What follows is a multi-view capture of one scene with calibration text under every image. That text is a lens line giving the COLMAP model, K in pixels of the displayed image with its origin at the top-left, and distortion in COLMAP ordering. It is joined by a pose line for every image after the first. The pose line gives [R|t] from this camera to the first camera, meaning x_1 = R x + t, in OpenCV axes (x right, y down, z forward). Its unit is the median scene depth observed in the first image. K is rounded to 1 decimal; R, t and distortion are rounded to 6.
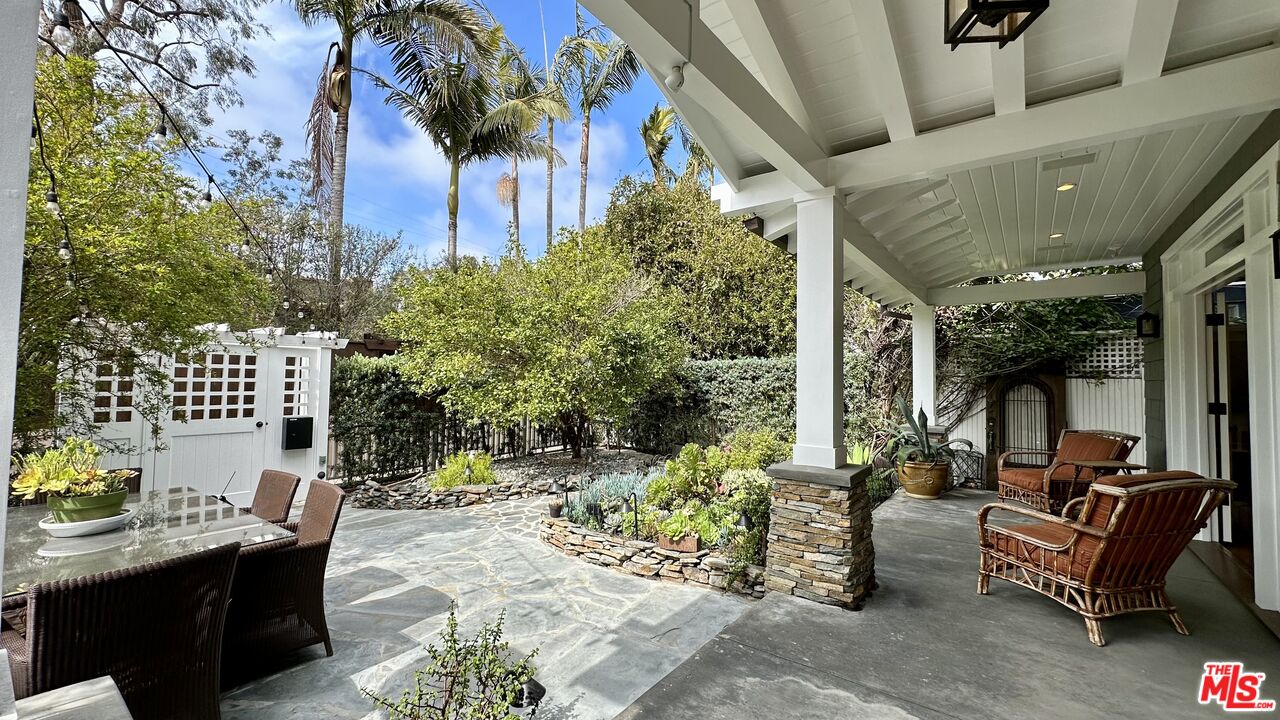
lens RADIAL K [[512.9, 0, 638.9], [0, 512.9, 359.9], [0, 0, 1]] dist [-0.004547, 0.000552]
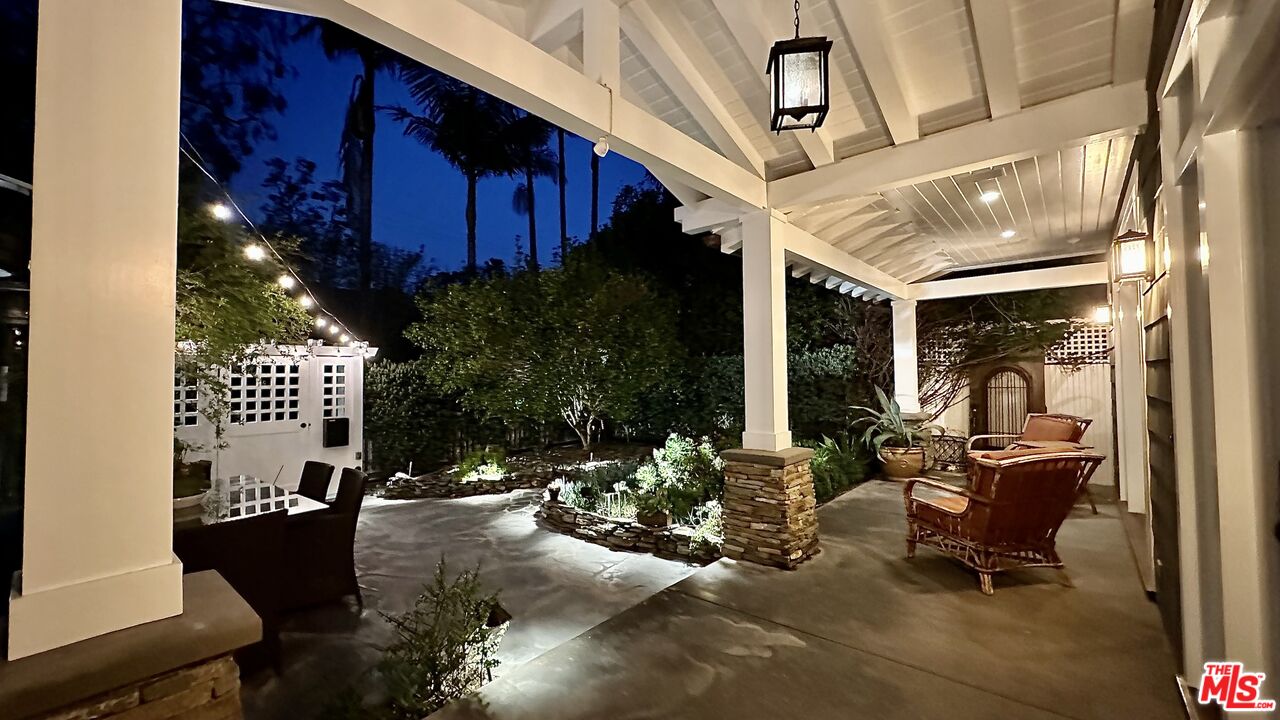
lens RADIAL K [[512.9, 0, 641.5], [0, 512.9, 362.3], [0, 0, 1]] dist [-0.004547, 0.000552]
pose [[0.998042, -0.027718, -0.056064, 0.082547], [0.028491, 0.999509, 0.013041, -0.007822], [0.055675, -0.014612, 0.998342, -0.099827]]
